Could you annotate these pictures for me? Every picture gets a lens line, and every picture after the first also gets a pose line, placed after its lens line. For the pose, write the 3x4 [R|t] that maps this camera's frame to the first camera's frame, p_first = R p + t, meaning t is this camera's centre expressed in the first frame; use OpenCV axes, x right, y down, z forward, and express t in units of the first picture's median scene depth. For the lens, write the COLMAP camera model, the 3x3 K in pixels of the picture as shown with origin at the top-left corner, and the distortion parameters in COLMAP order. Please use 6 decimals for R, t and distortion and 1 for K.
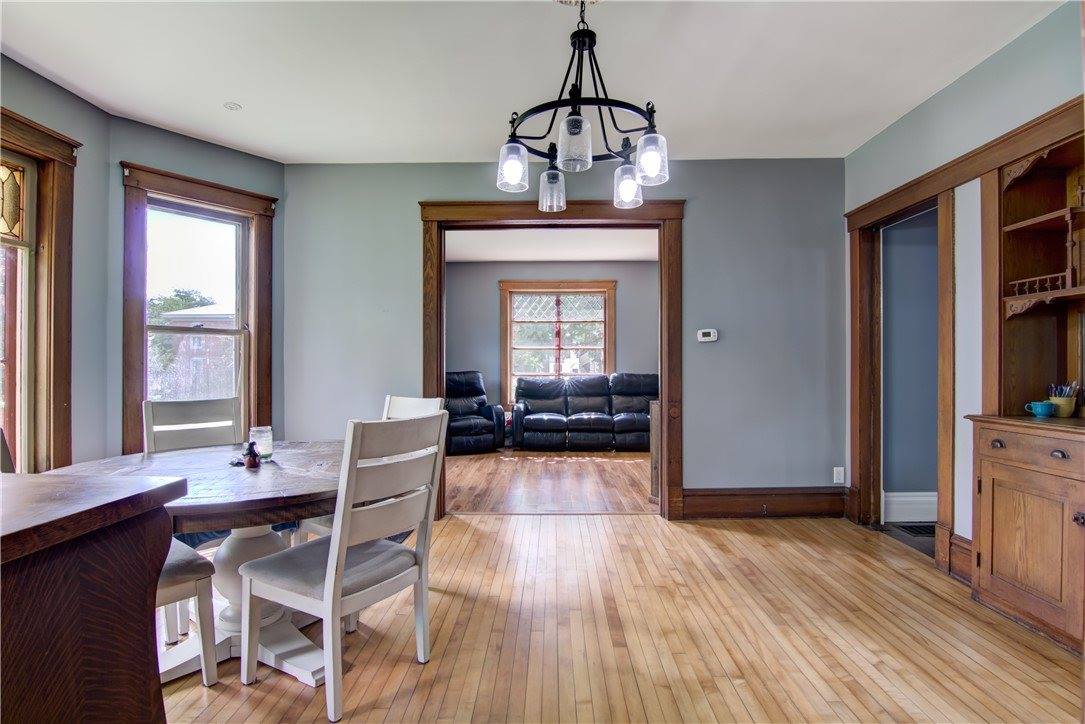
lens RADIAL K [[549.7, 0, 544.7], [0, 549.7, 364.2], [0, 0, 1]] dist [-0.000173, -0.012949]
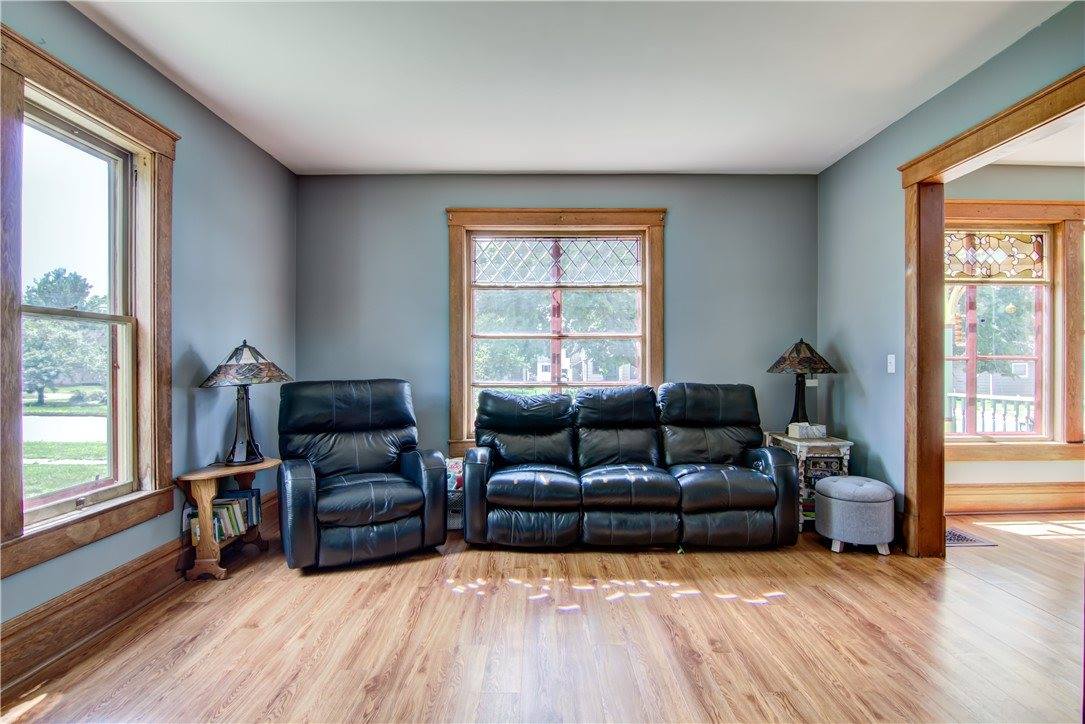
lens RADIAL K [[549.7, 0, 544.7], [0, 549.7, 364.2], [0, 0, 1]] dist [-0.000173, -0.012949]
pose [[0.999669, 0.000268, 0.025741, -0.001874], [-0.000359, 0.999994, 0.003543, -0.003248], [-0.025740, -0.003551, 0.999662, 0.482865]]
